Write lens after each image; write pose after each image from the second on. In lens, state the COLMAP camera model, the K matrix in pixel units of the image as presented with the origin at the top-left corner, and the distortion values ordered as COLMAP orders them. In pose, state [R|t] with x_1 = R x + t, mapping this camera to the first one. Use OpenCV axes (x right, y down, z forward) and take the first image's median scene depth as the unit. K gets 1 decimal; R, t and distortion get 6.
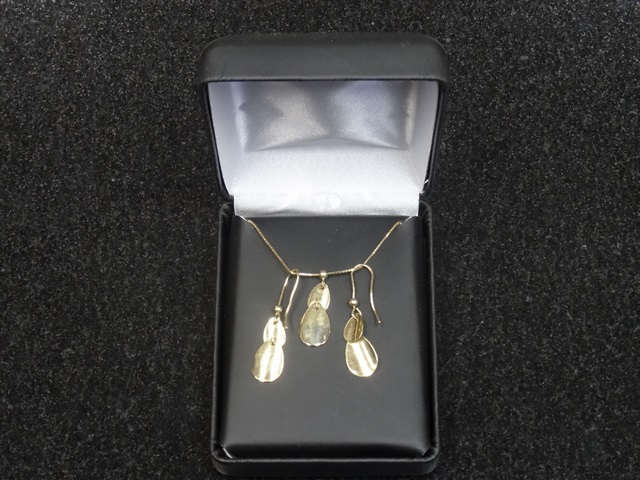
lens RADIAL K [[1655.3, 0, 320.0], [0, 1655.3, 240.0], [0, 0, 1]] dist [-0.026778, -0.615028]
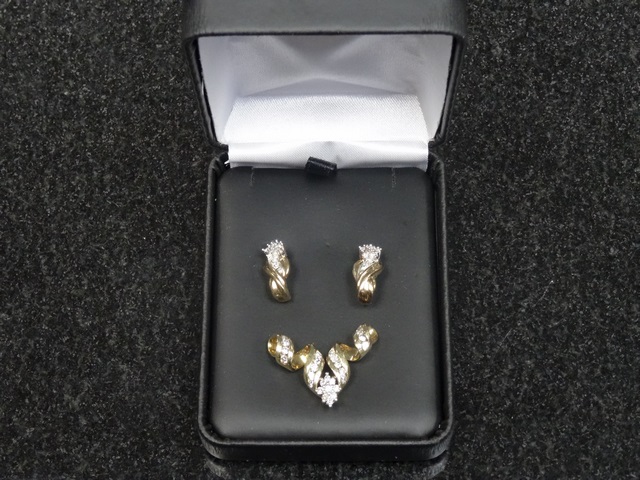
lens RADIAL K [[1631.1, 0, 320.0], [0, 1631.1, 240.0], [0, 0, 1]] dist [-0.064006, -0.682344]
pose [[0.999971, 0.005793, -0.004977, -0.003833], [-0.005675, 0.999711, 0.023371, 0.013725], [0.005110, -0.023342, 0.999714, 0.255631]]
